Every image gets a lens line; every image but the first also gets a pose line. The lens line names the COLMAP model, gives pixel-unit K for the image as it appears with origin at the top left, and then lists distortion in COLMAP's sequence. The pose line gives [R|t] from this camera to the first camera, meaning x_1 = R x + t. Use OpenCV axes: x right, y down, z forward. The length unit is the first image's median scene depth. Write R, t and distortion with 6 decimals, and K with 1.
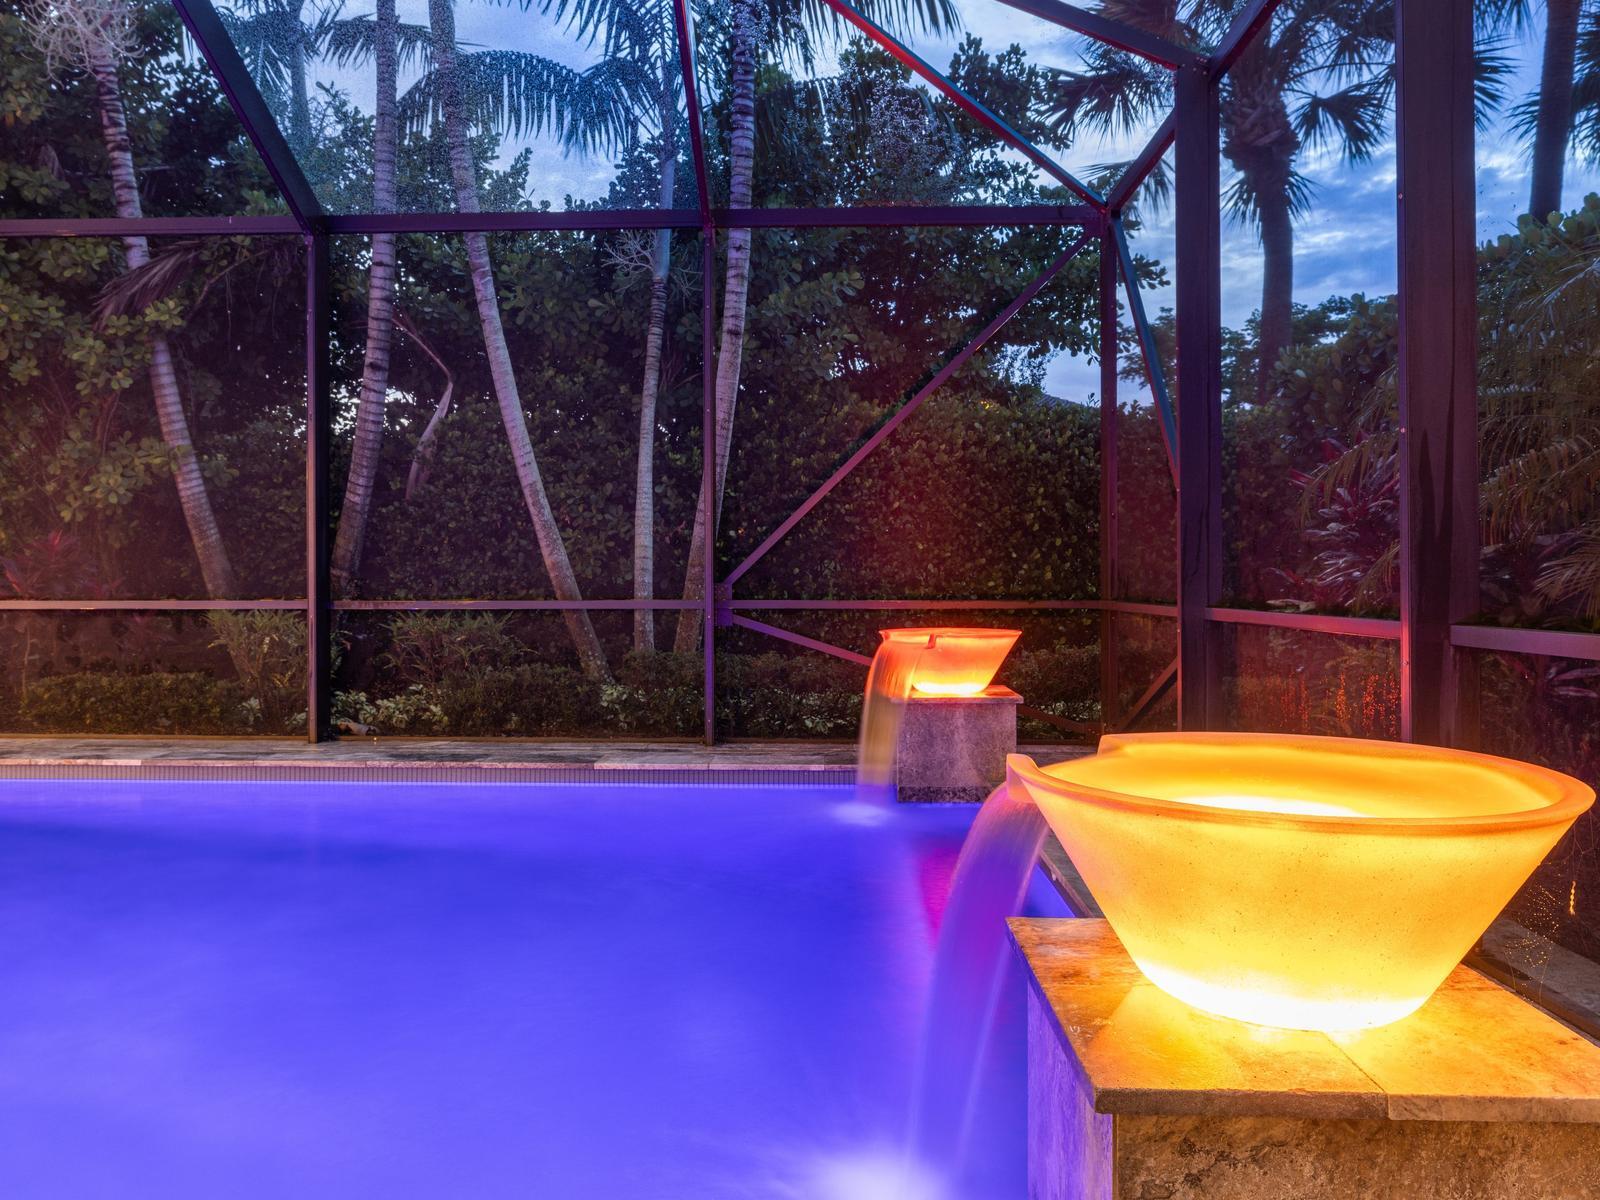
lens RADIAL K [[1115.5, 0, 797.7], [0, 1115.5, 593.0], [0, 0, 1]] dist [-0.011141, 0.007476]
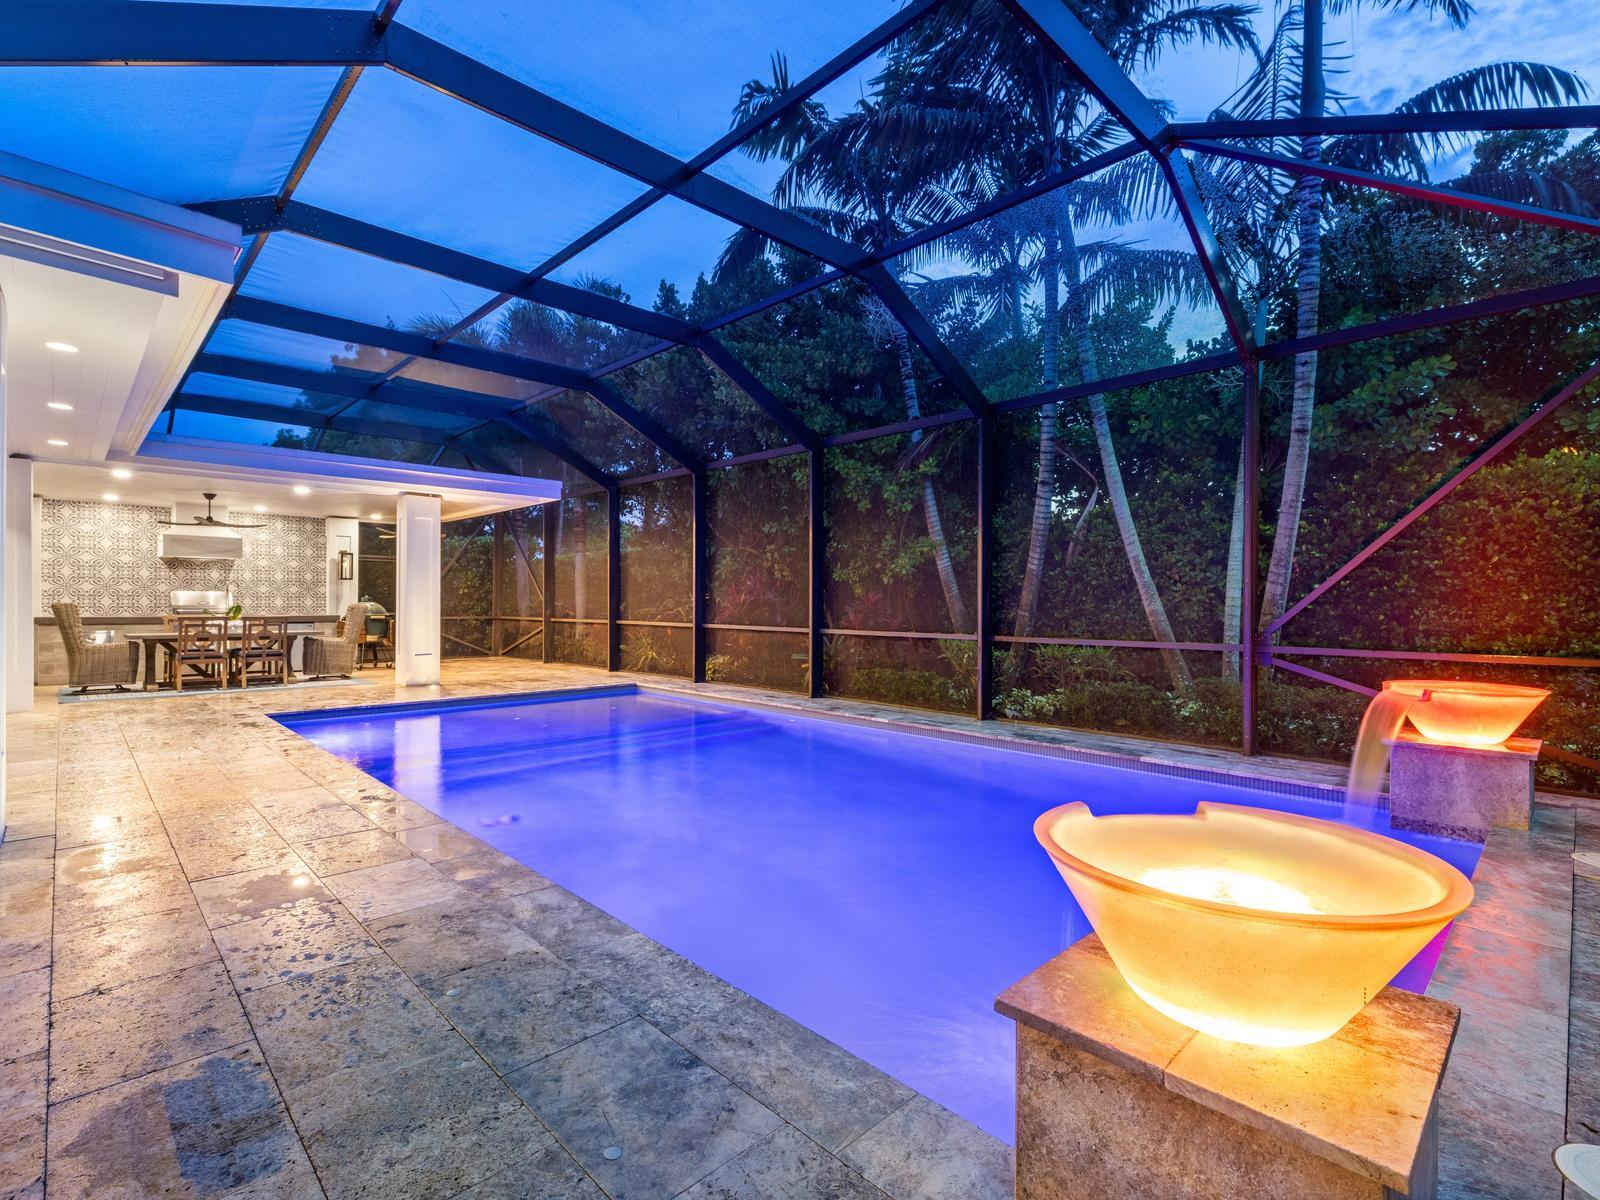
lens RADIAL K [[751.8, 0, 789.3], [0, 751.8, 614.2], [0, 0, 1]] dist [-0.000782, 0.001968]
pose [[0.719458, 0.013683, -0.694401, 0.104240], [-0.013290, 0.999894, 0.005933, -0.020496], [0.694409, 0.004960, 0.719564, -0.011548]]
